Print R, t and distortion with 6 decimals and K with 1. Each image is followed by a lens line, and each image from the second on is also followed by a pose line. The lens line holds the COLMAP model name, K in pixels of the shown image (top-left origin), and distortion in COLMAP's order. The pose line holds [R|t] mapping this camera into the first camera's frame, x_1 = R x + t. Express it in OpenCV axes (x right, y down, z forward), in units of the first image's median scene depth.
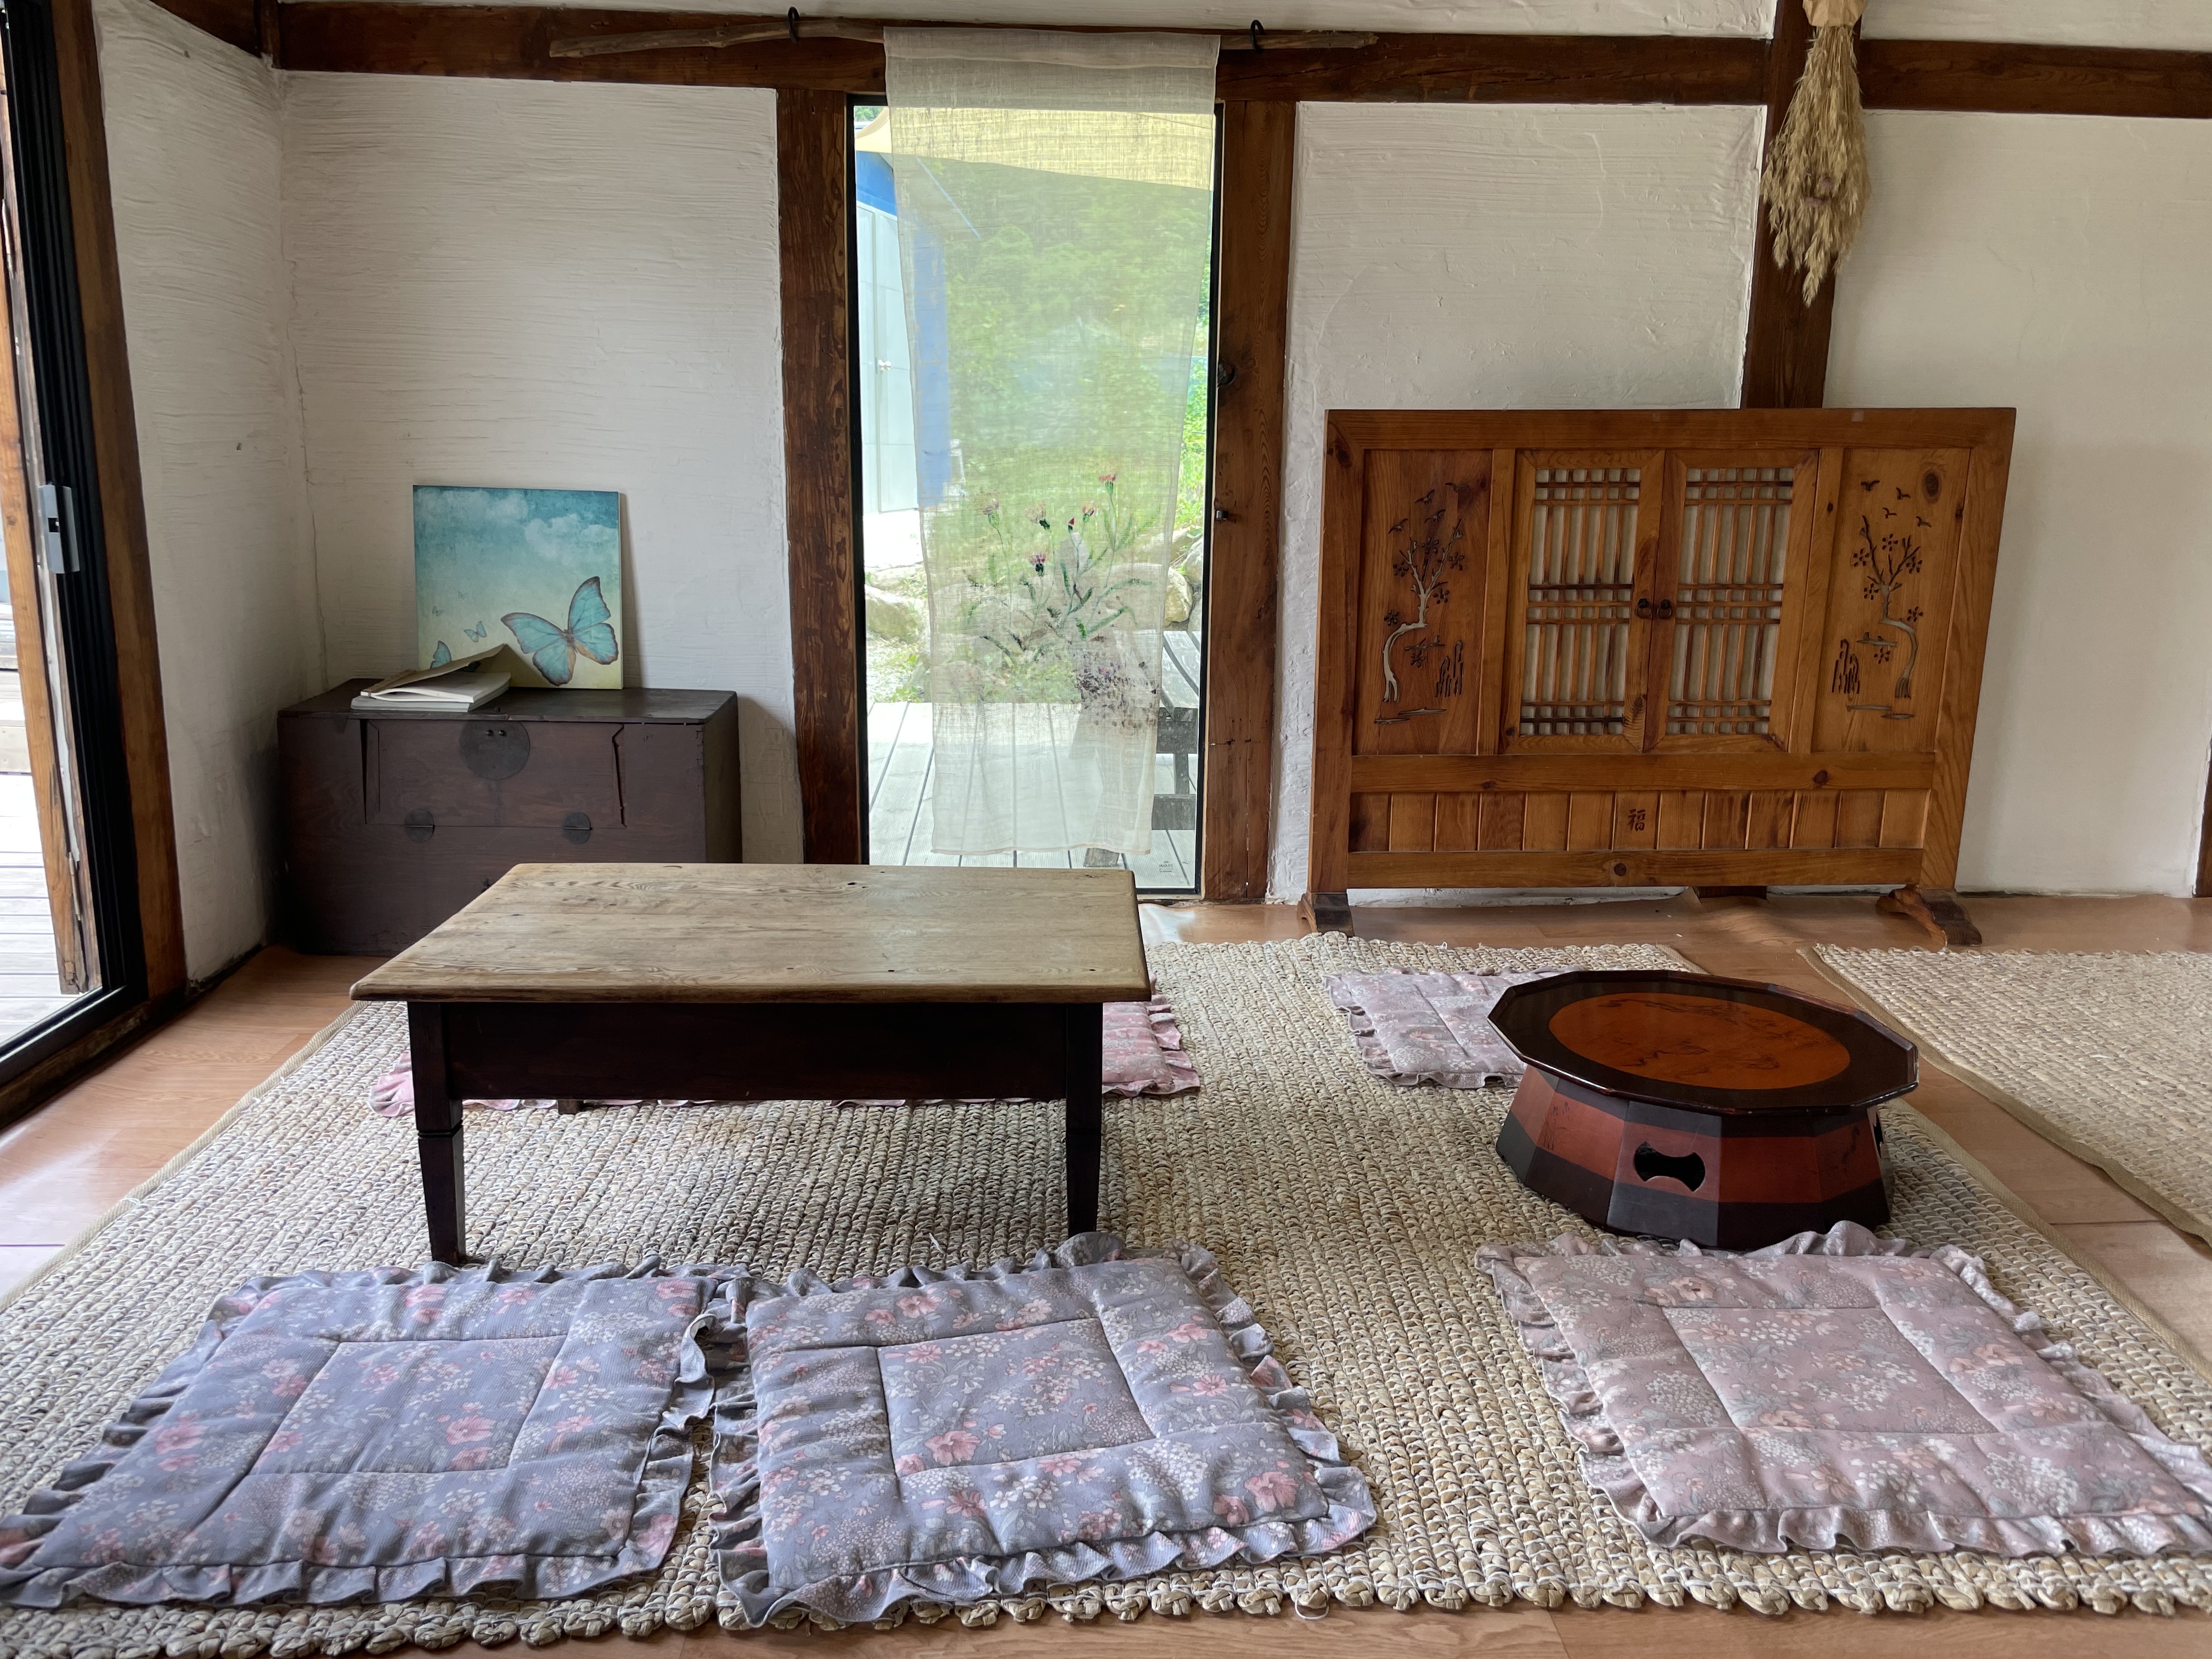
lens RADIAL K [[1734.0, 0, 1148.1], [0, 1734.0, 834.1], [0, 0, 1]] dist [0.099059, -0.126568]
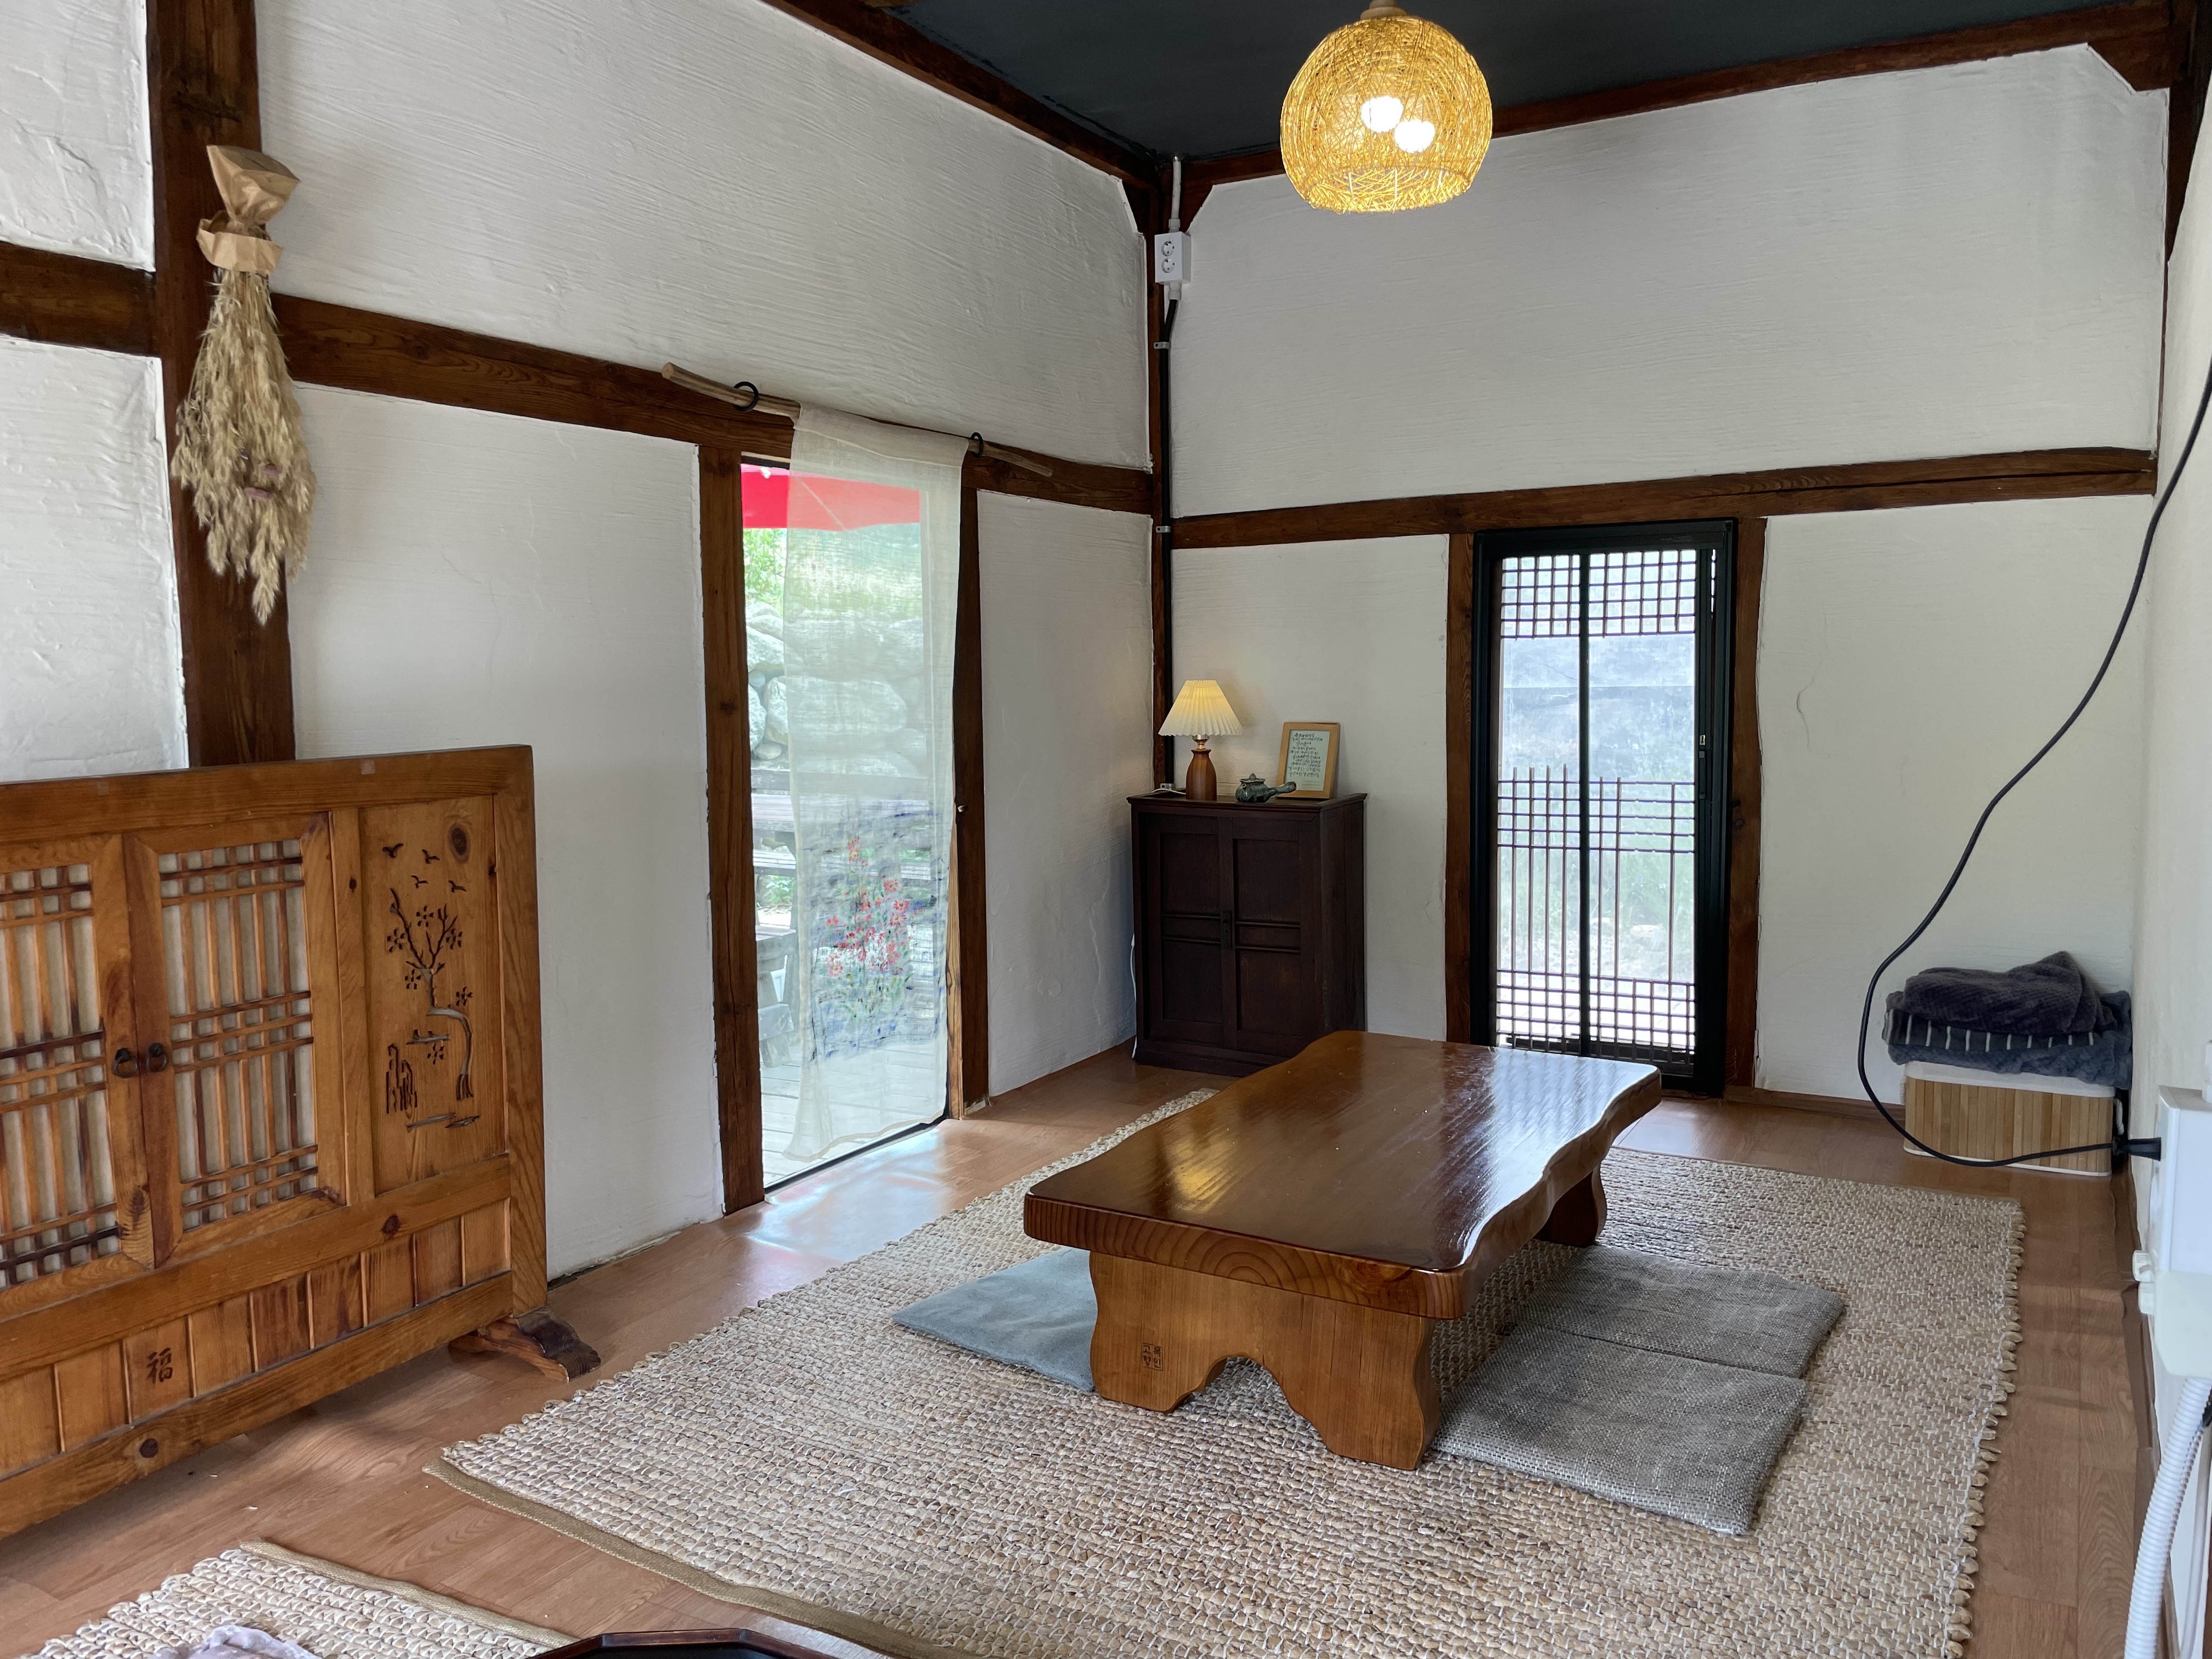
lens RADIAL K [[1682.0, 0, 1101.5], [0, 1682.0, 839.8], [0, 0, 1]] dist [0.082767, -0.119405]
pose [[0.539602, -0.109247, 0.834802, -0.051017], [0.193480, 0.981099, 0.003330, -0.142566], [-0.819387, 0.159720, 0.550540, 0.319636]]
